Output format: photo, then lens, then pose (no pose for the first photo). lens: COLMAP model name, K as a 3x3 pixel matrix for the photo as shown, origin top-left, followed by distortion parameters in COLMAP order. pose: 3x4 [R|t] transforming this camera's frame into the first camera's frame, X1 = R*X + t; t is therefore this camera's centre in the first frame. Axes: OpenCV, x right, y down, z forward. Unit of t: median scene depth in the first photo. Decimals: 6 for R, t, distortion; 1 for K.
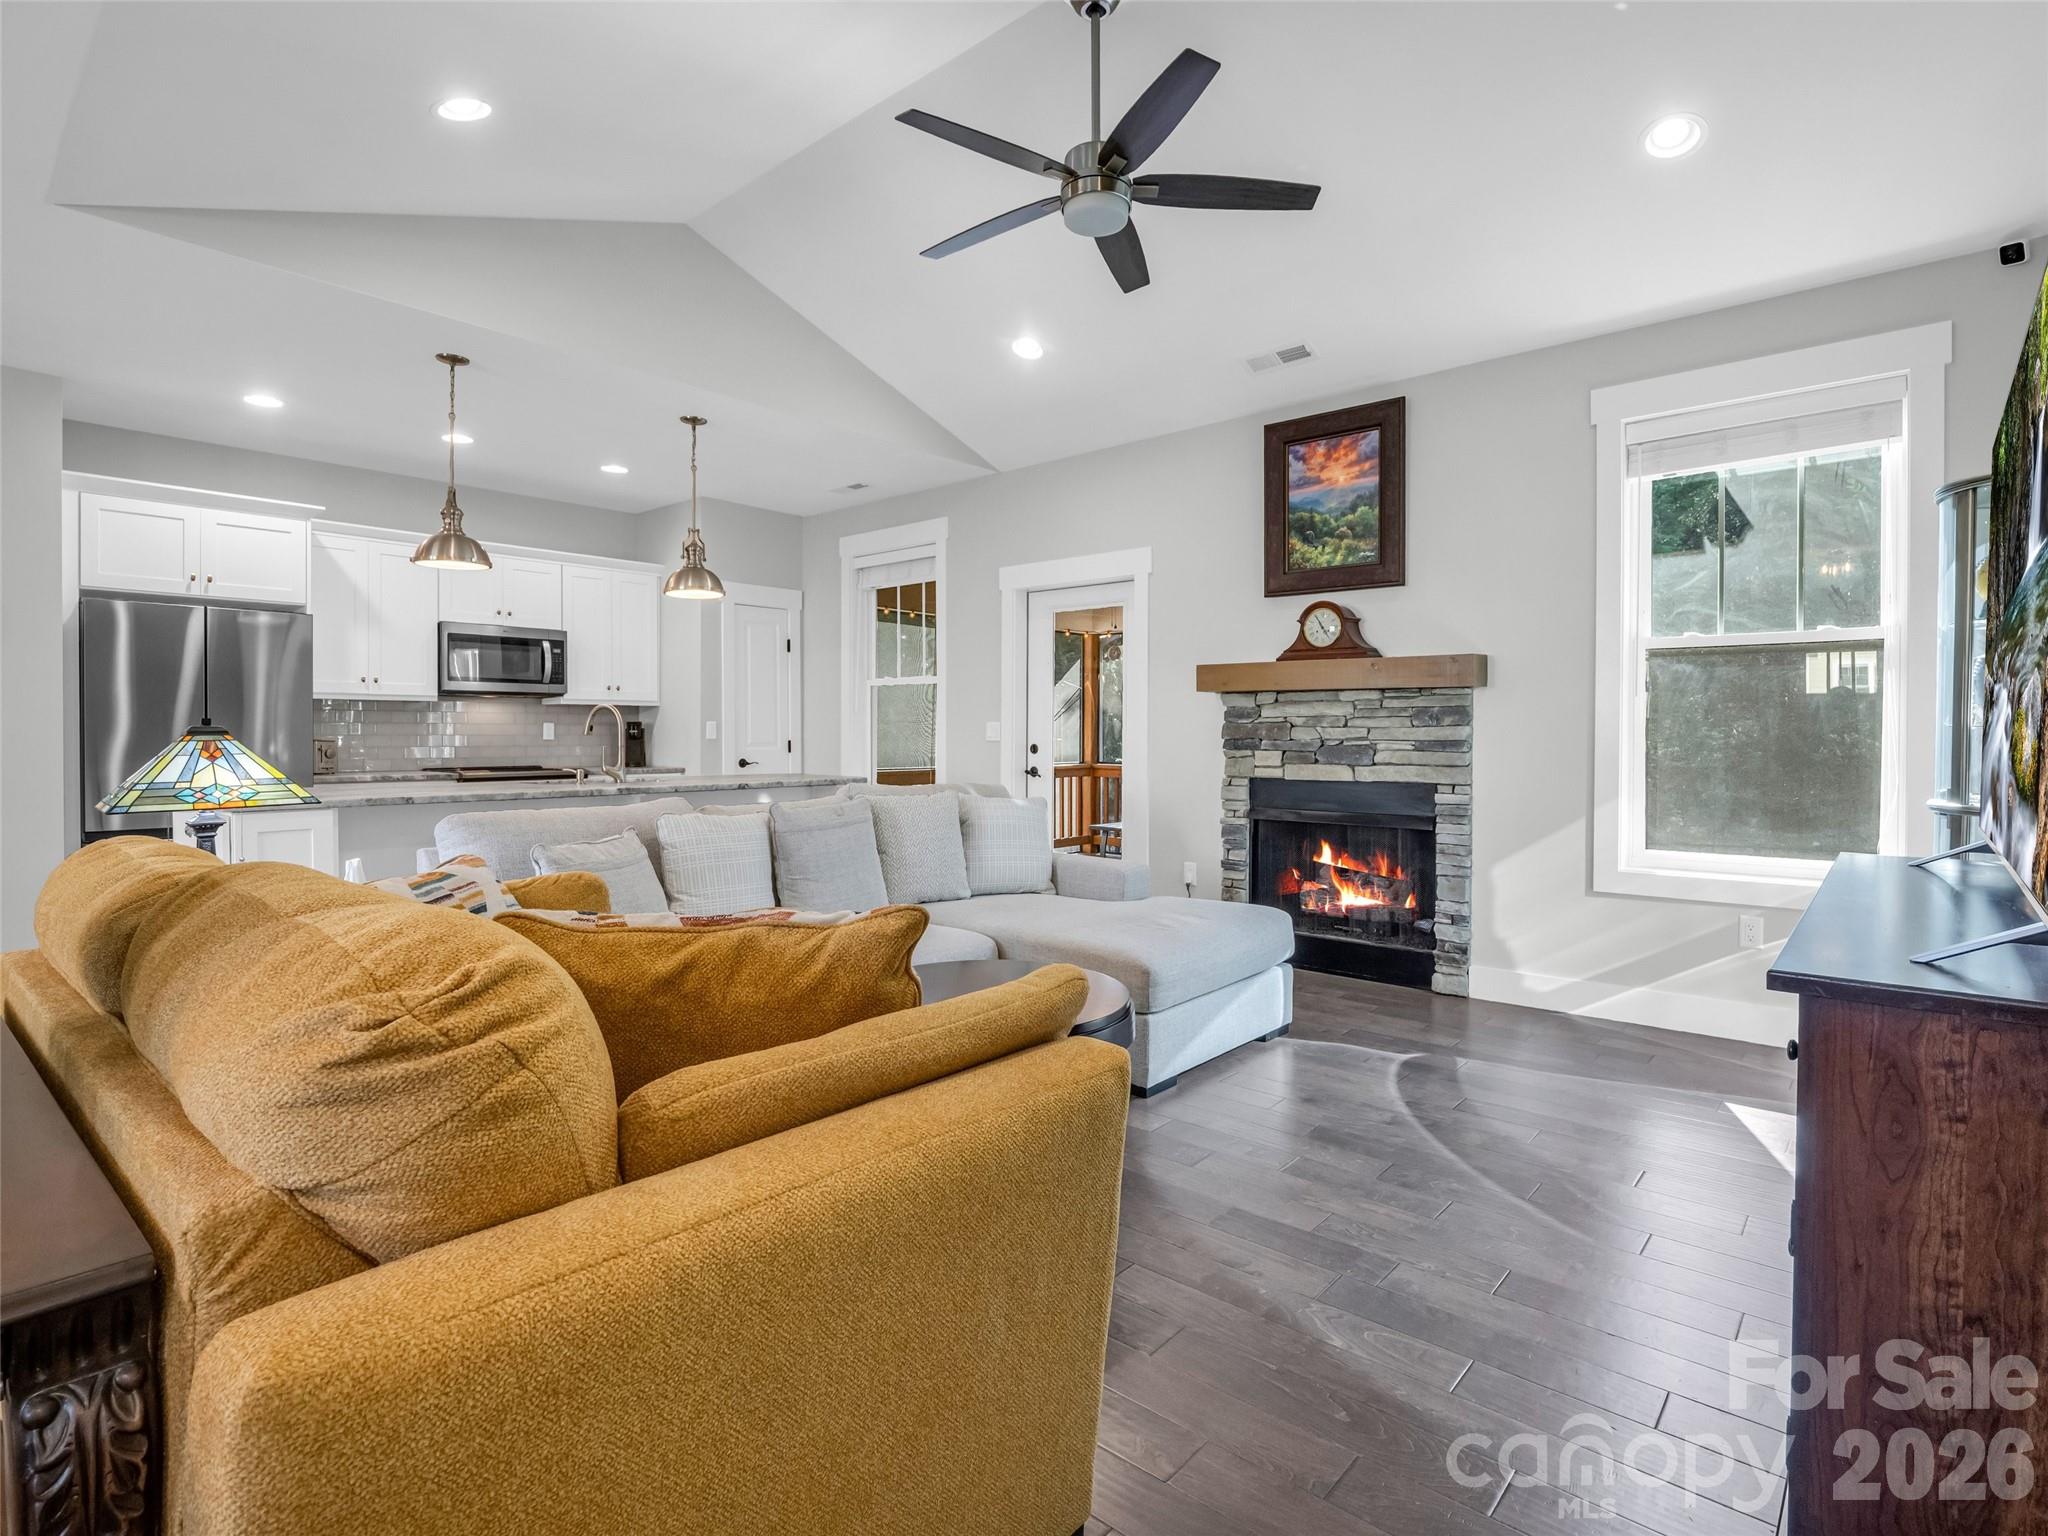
lens RADIAL K [[1011.1, 0, 1020.5], [0, 1011.1, 747.5], [0, 0, 1]] dist [-0.010426, -0.005118]
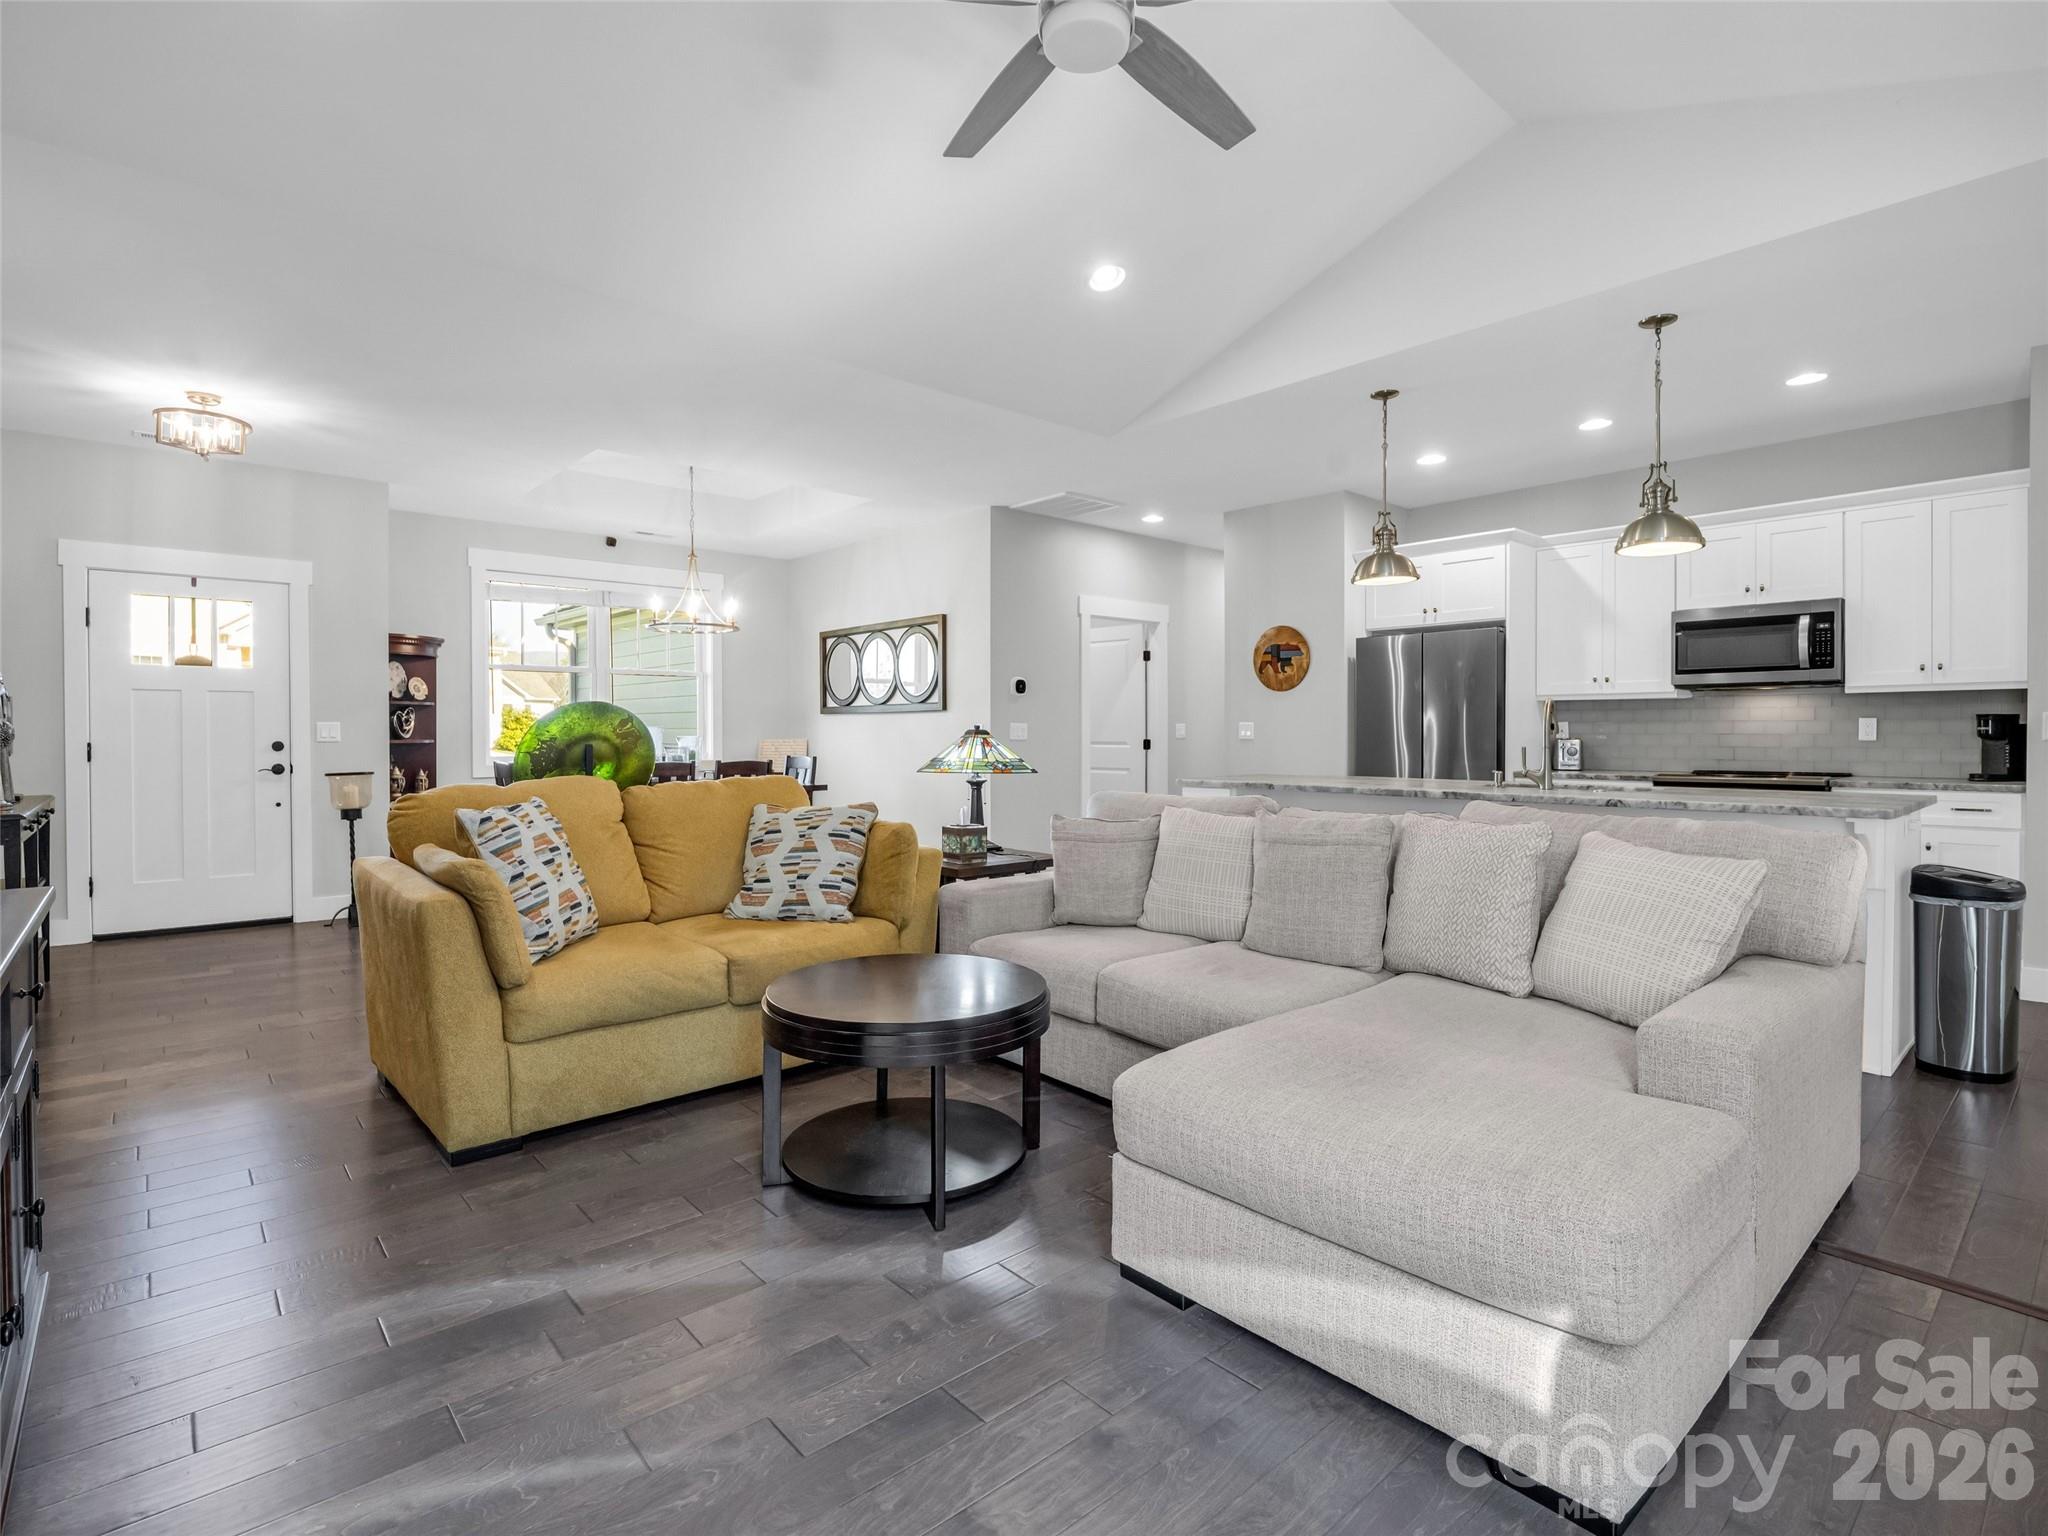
lens RADIAL K [[1011.1, 0, 1021.4], [0, 1011.1, 745.1], [0, 0, 1]] dist [-0.010426, -0.005118]
pose [[-0.123230, 0.010049, -0.992327, 0.518141], [-0.010951, 0.999874, 0.011486, -0.008533], [0.992318, 0.012283, -0.123105, 0.659563]]
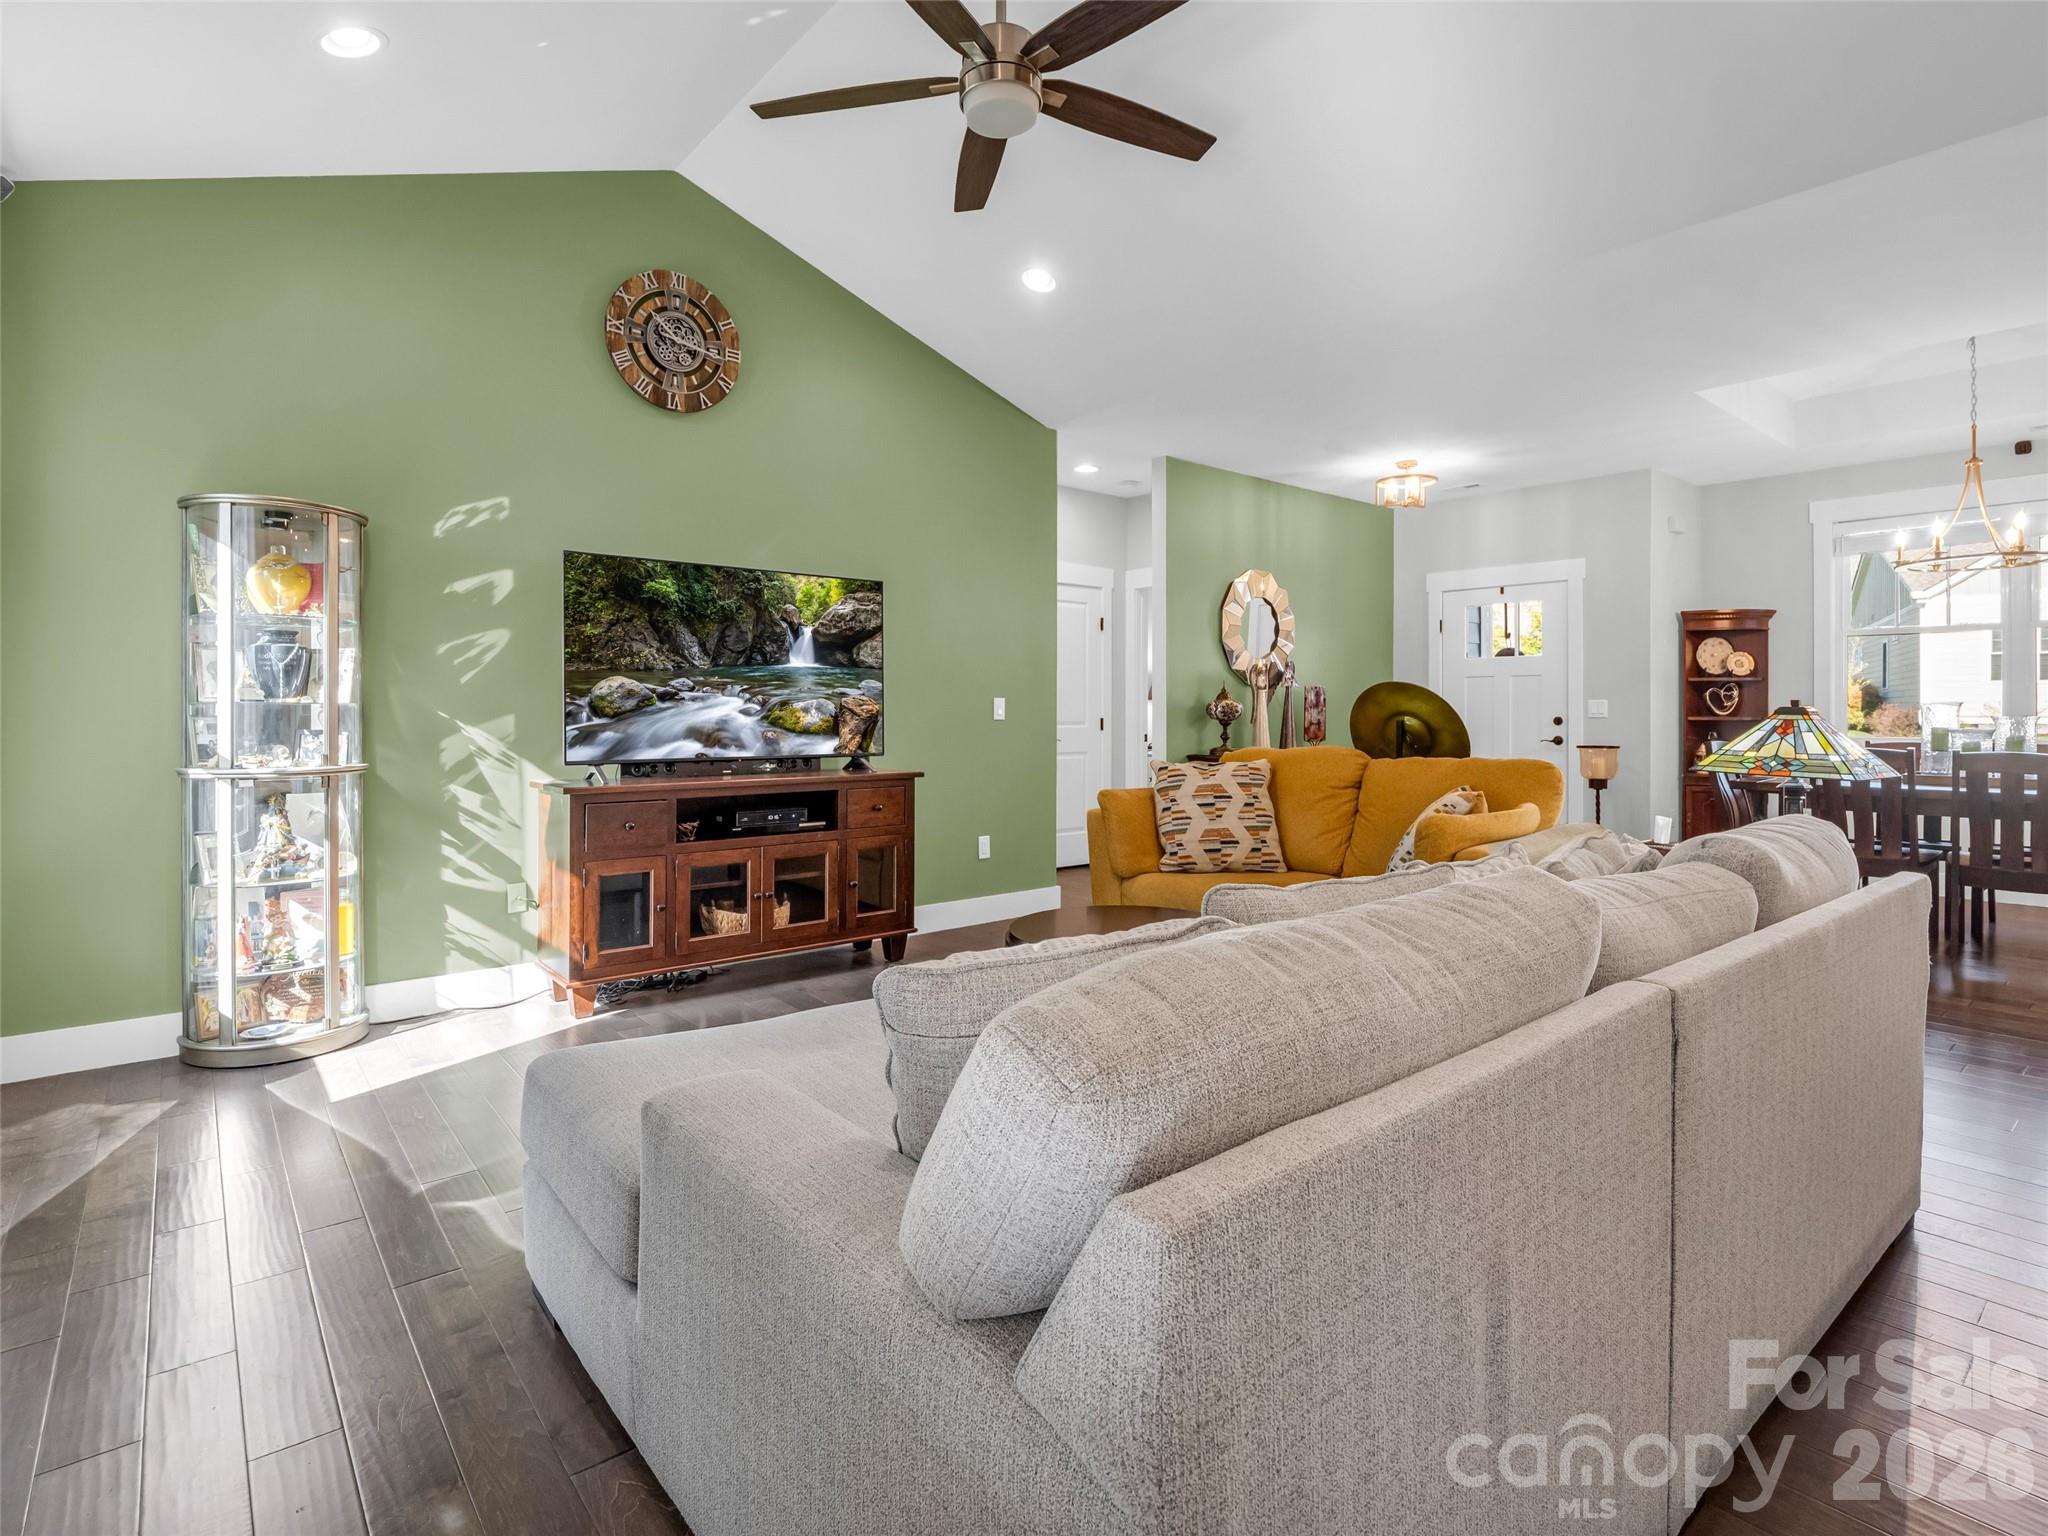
lens RADIAL K [[1011.1, 0, 1014.0], [0, 1011.1, 718.5], [0, 0, 1]] dist [-0.010426, -0.005118]
pose [[-0.986754, -0.002686, 0.162204, -0.050271], [0.000553, 0.999801, 0.019917, -0.015913], [-0.162225, 0.019742, -0.986556, 1.159194]]
